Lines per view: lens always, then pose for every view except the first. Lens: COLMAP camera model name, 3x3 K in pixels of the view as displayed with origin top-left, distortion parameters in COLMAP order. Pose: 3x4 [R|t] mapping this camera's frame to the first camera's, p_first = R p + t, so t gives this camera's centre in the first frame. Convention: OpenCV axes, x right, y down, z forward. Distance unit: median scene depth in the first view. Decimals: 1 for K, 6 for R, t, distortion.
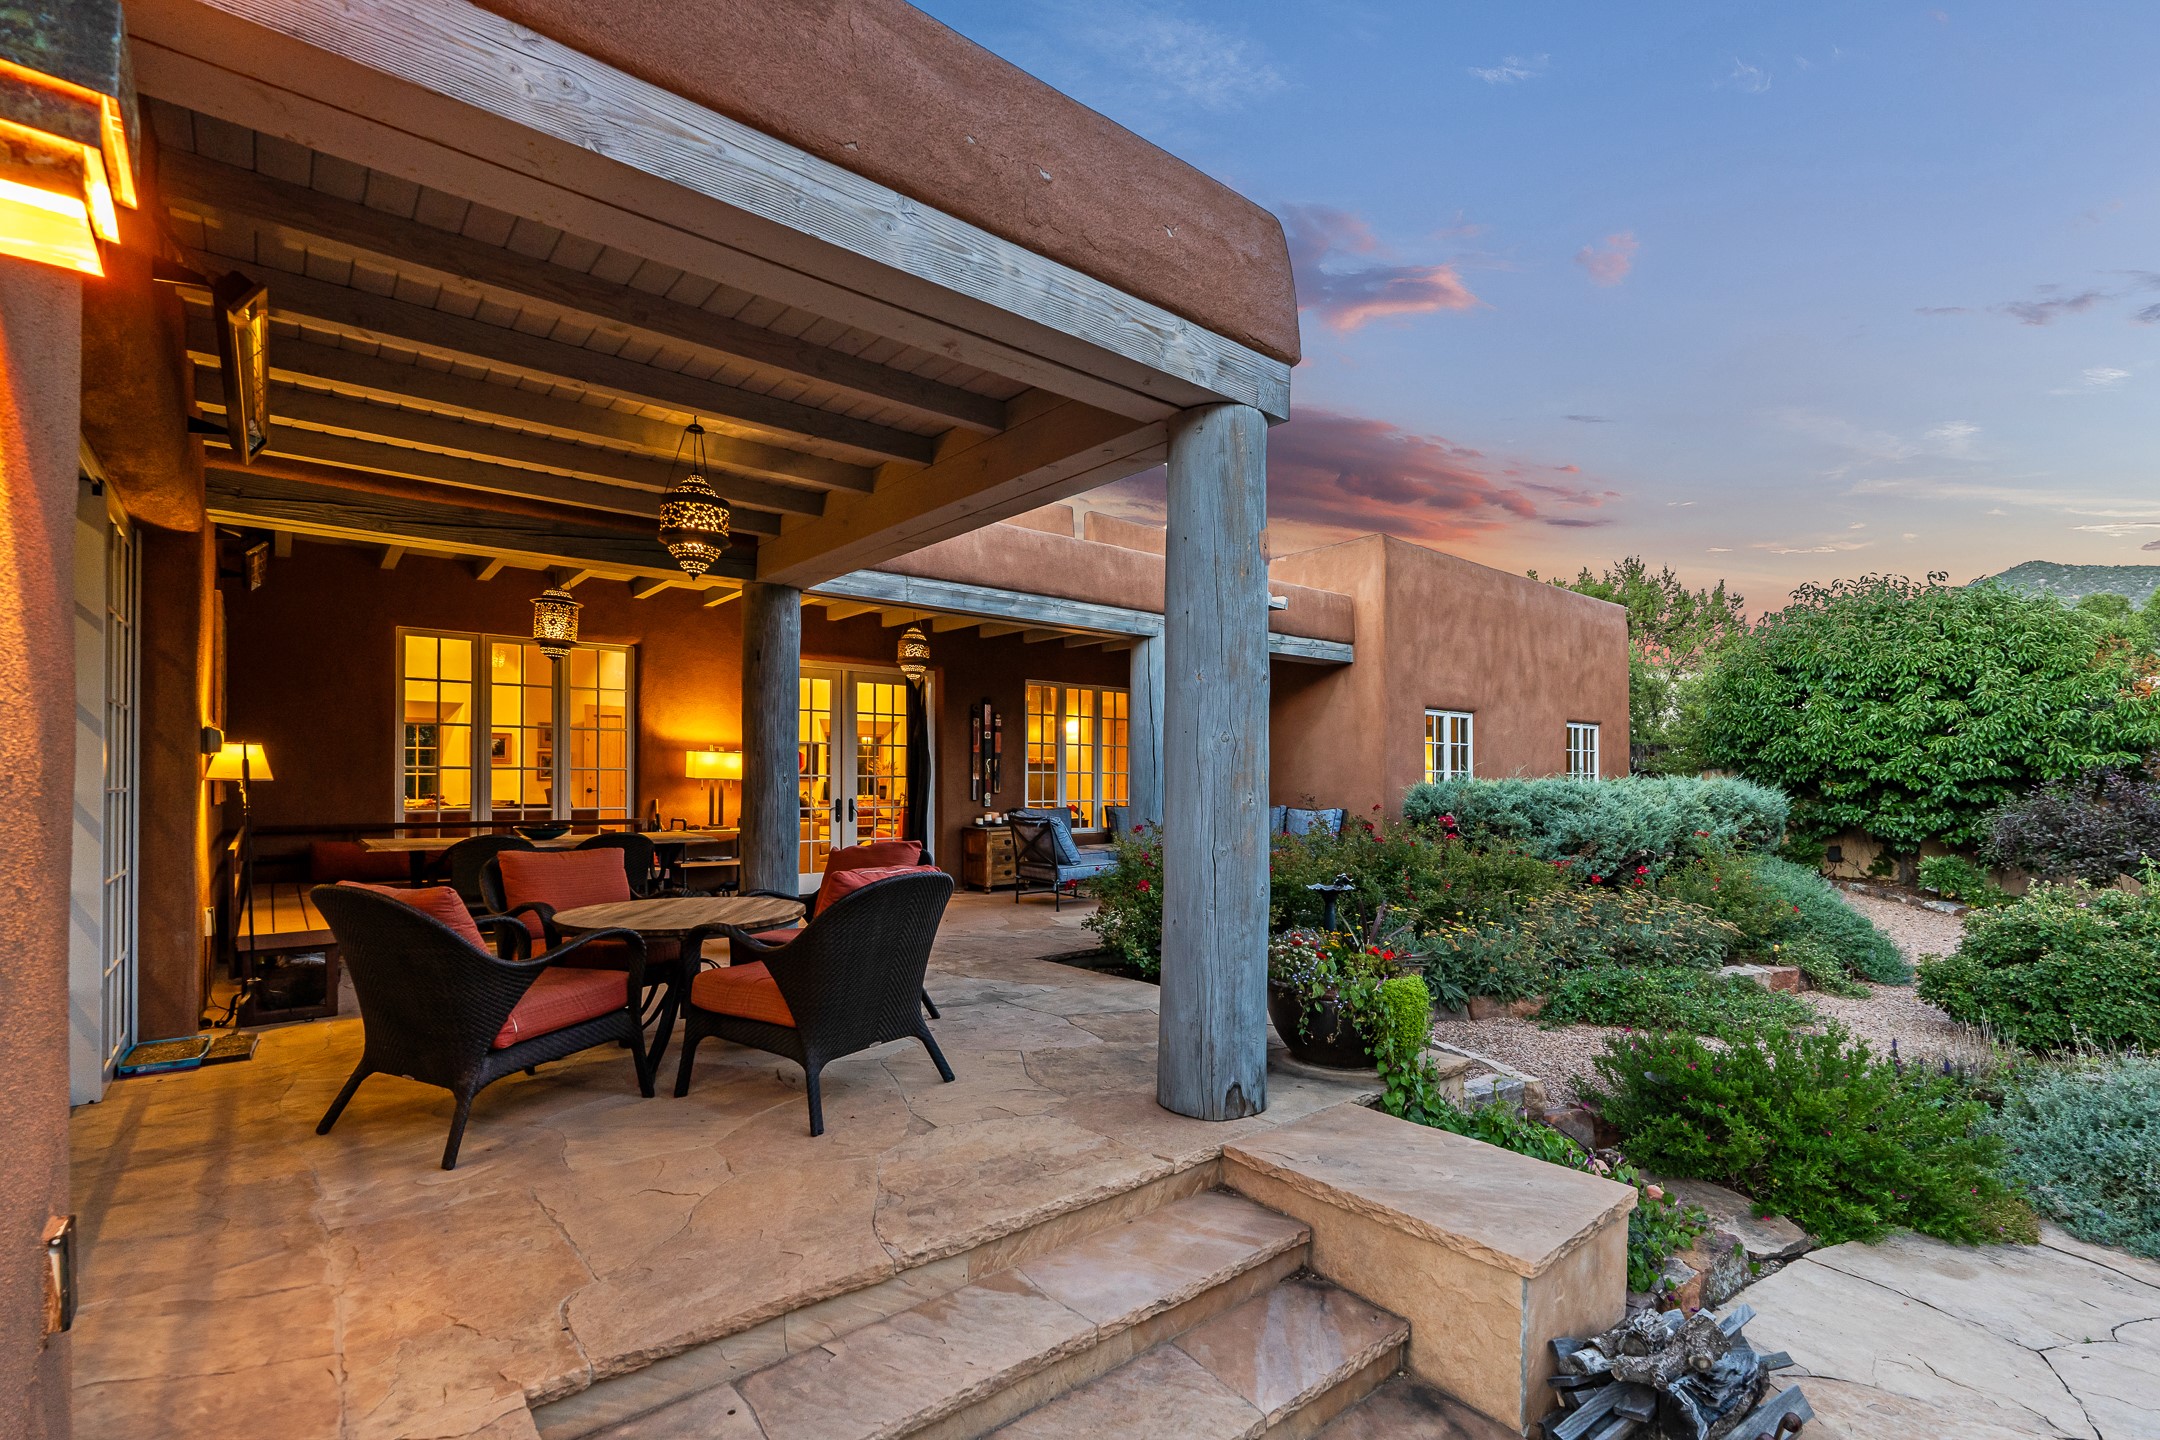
lens RADIAL K [[960.8, 0, 1080.2], [0, 960.8, 767.2], [0, 0, 1]] dist [0.000163, 0.000085]
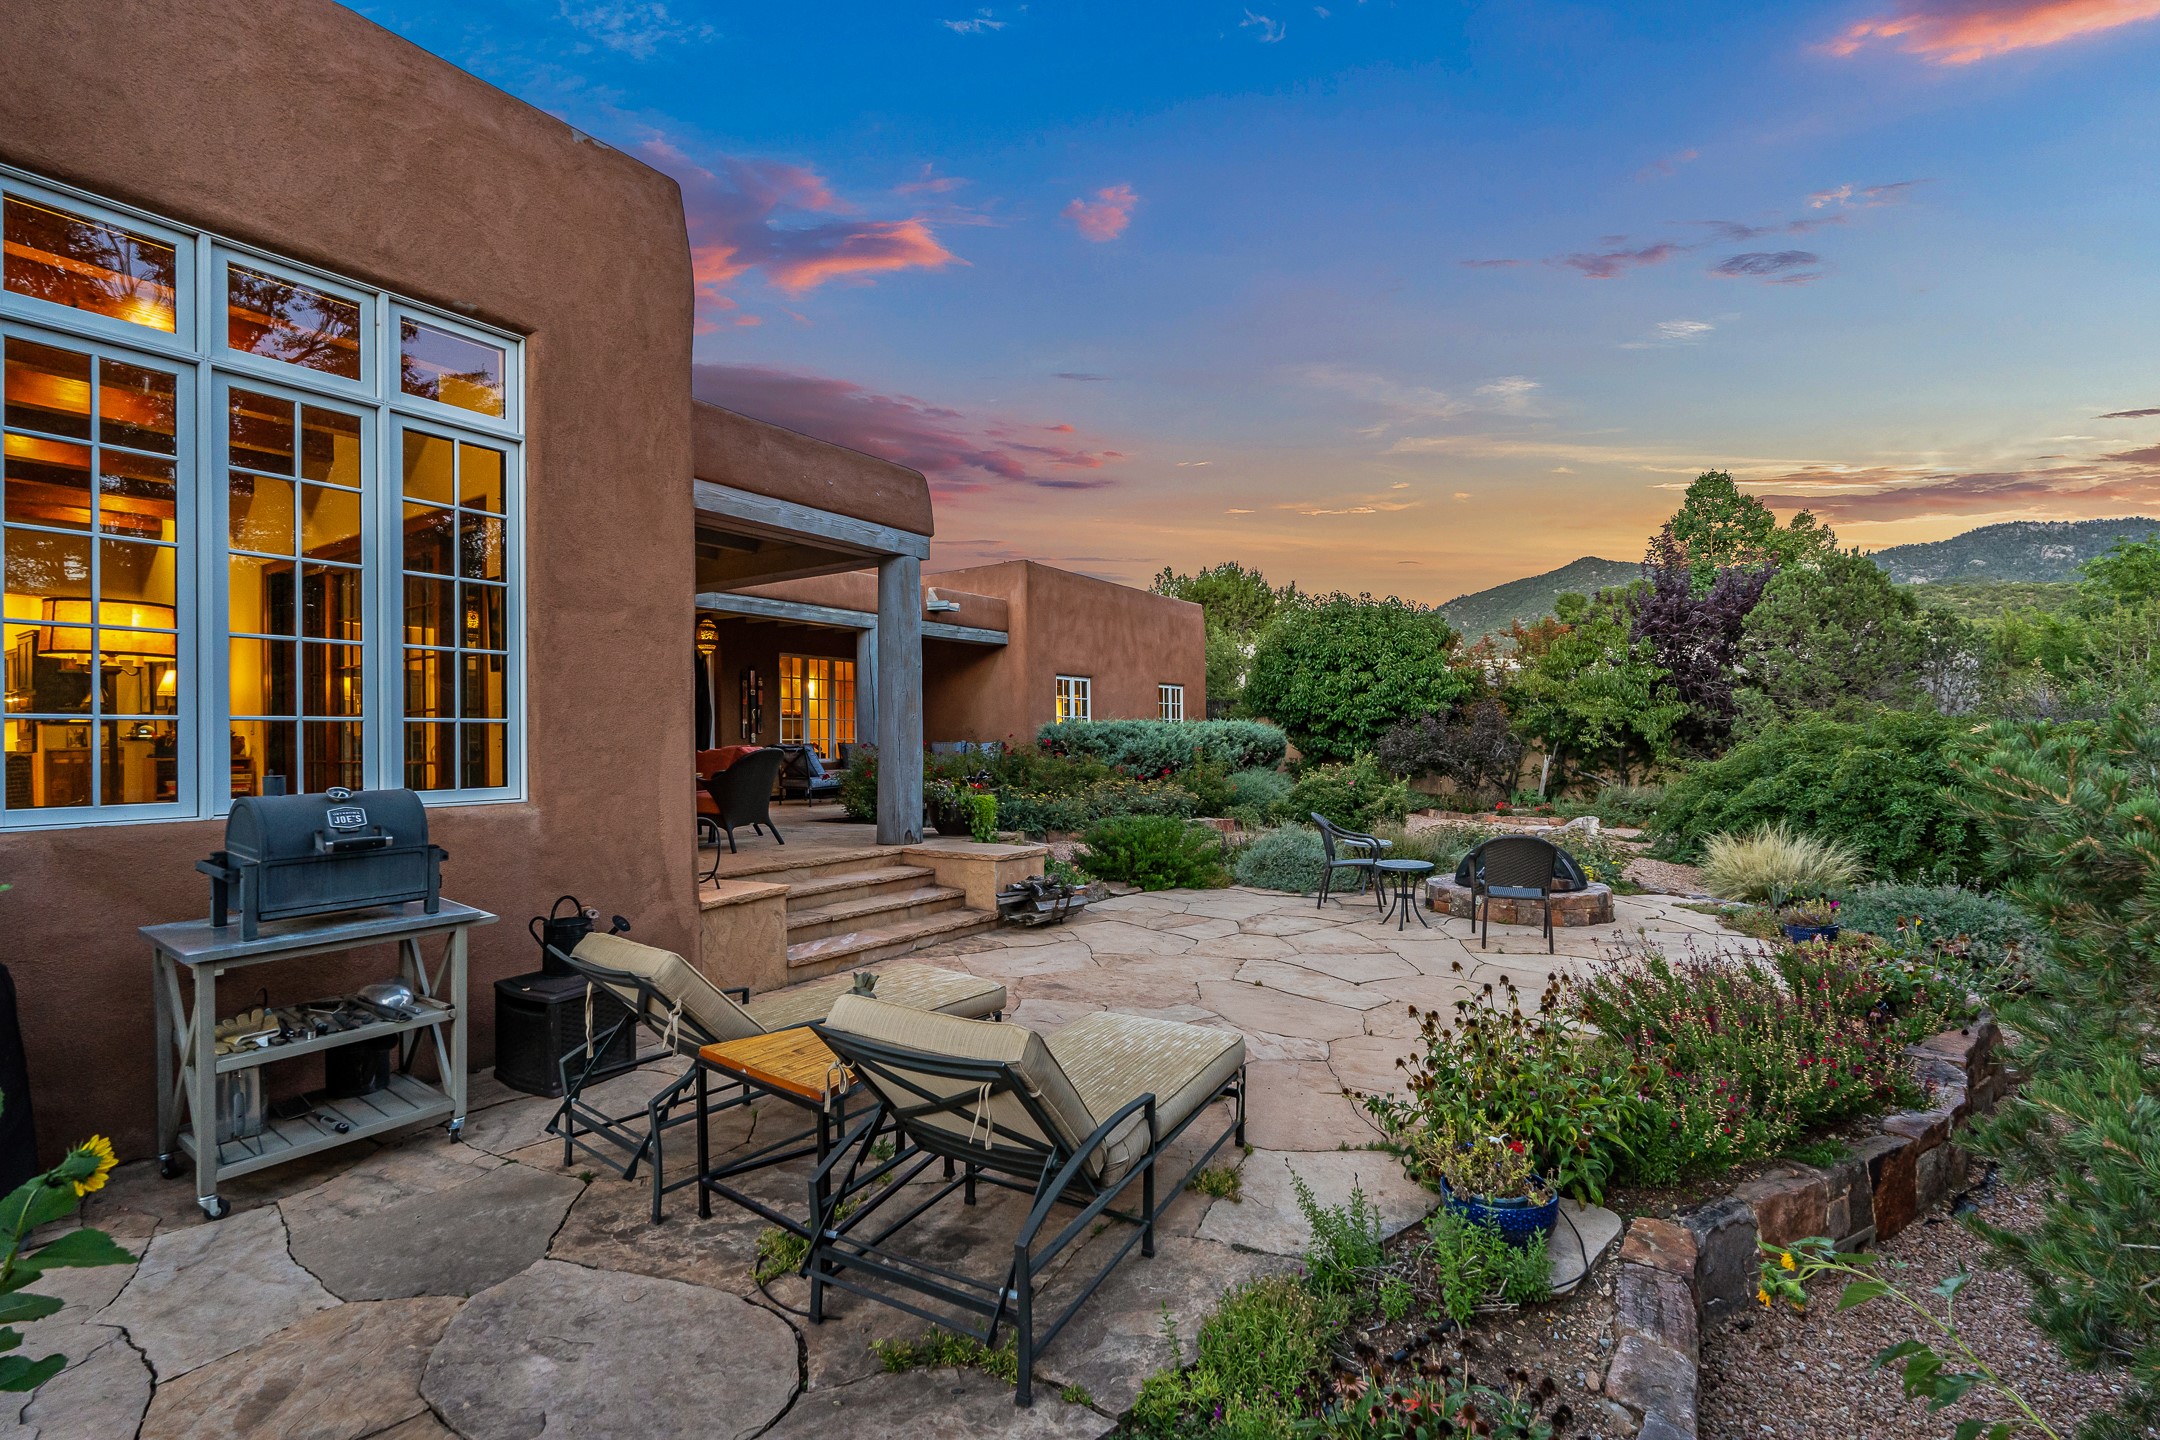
lens RADIAL K [[978.9, 0, 1090.5], [0, 978.9, 730.0], [0, 0, 1]] dist [-0.000982, -0.000038]
pose [[0.956560, -0.010602, 0.291342, -0.041135], [0.010054, 0.999944, 0.003376, 0.022032], [-0.291362, -0.000300, 0.956613, -0.519389]]
